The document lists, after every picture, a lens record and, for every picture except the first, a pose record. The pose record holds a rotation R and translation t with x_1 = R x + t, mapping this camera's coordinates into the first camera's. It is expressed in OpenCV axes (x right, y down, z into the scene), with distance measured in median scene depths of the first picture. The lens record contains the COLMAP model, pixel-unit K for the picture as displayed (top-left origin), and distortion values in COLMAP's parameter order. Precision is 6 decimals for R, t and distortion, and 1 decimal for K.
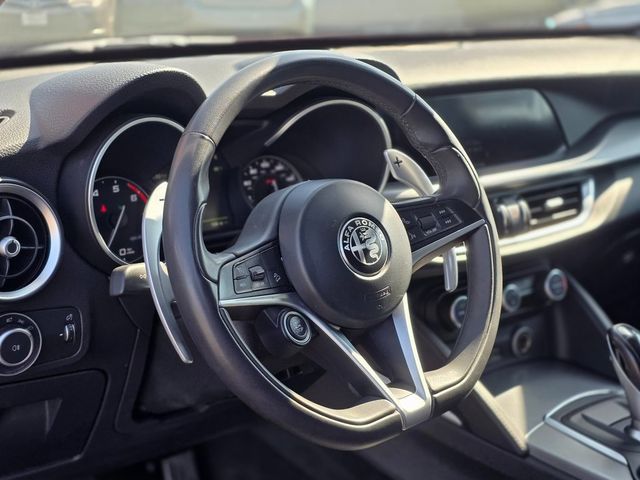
lens RADIAL K [[1002.8, 0, 320.5], [0, 1002.8, 237.4], [0, 0, 1]] dist [0.186051, 0.000000]
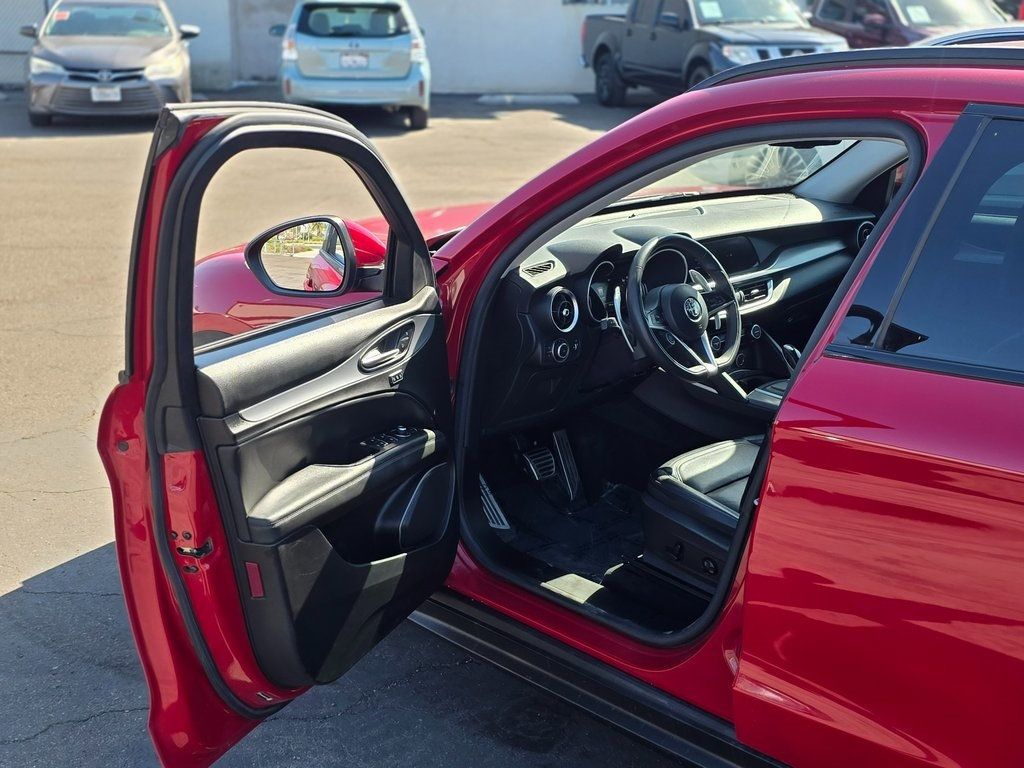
lens RADIAL K [[1352.1, 0, 512.5], [0, 1352.1, 385.2], [0, 0, 1]] dist [0.076008, 0.000000]
pose [[0.995135, -0.026722, 0.094833, -0.542621], [0.024202, 0.999325, 0.027624, 0.069904], [-0.095507, -0.025194, 0.995110, -1.753828]]
